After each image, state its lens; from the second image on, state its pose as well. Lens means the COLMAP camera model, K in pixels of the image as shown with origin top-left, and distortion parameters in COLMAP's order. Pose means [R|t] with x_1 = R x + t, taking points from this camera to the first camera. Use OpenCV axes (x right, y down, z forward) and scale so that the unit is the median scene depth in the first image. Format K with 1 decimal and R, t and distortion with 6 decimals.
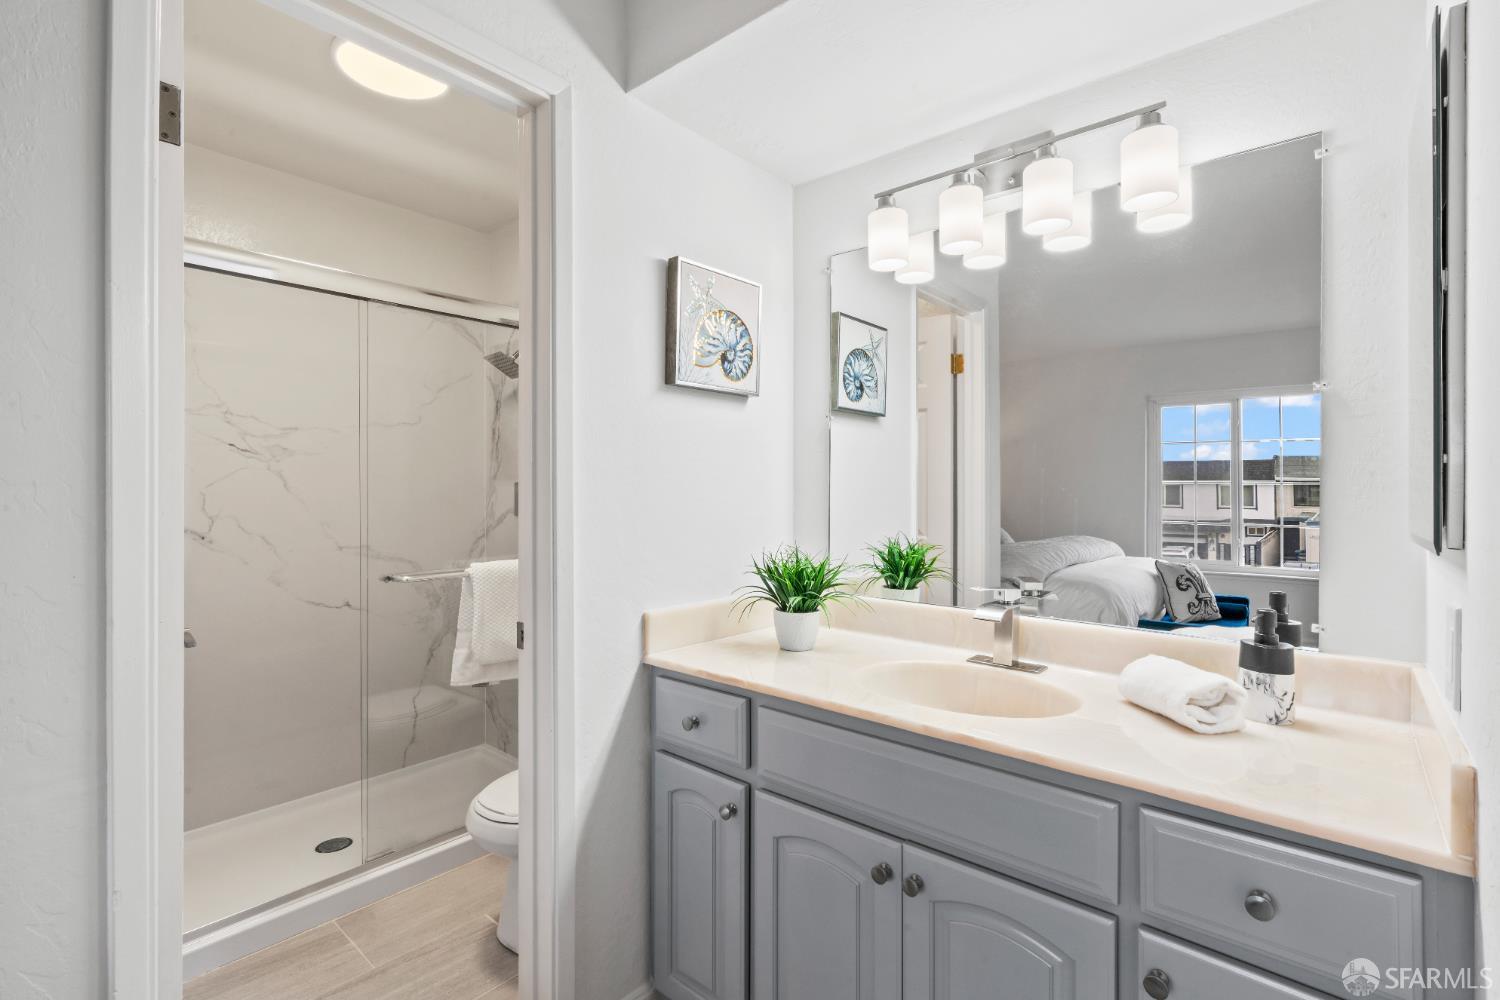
lens RADIAL K [[693.6, 0, 753.7], [0, 693.6, 484.2], [0, 0, 1]] dist [-0.002698, 0.000187]
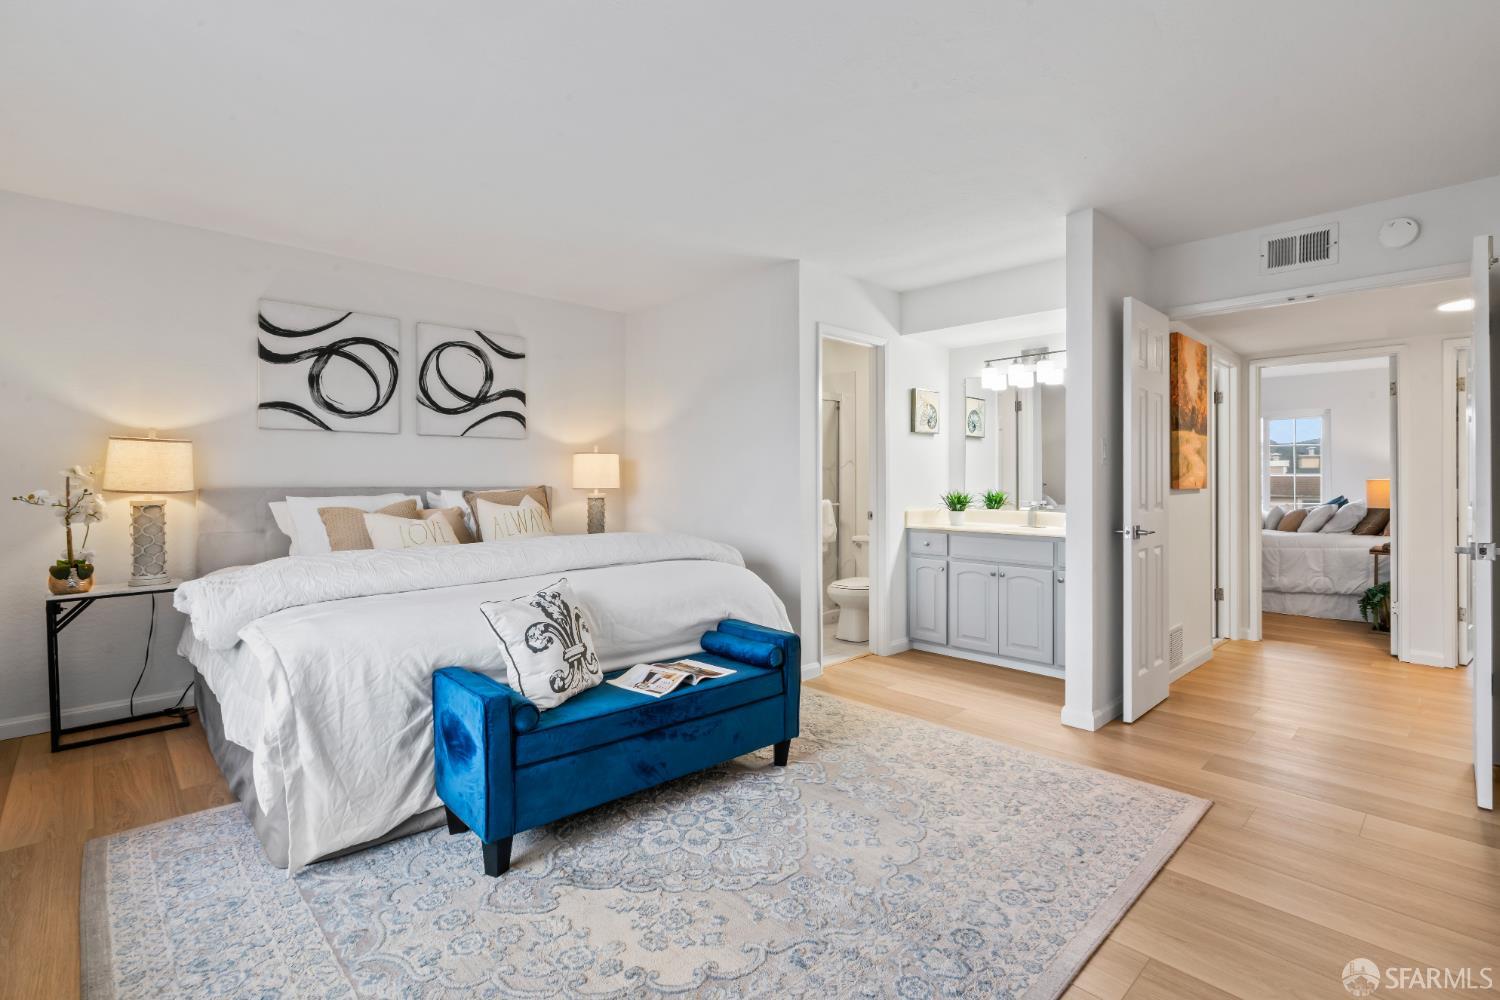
lens RADIAL K [[688.6, 0, 751.9], [0, 688.6, 470.4], [0, 0, 1]] dist [-0.004602, -0.000112]
pose [[0.995391, -0.002590, -0.095868, -0.511751], [0.001892, 0.999971, -0.007373, 0.034804], [0.095885, 0.007157, 0.995367, -1.909764]]
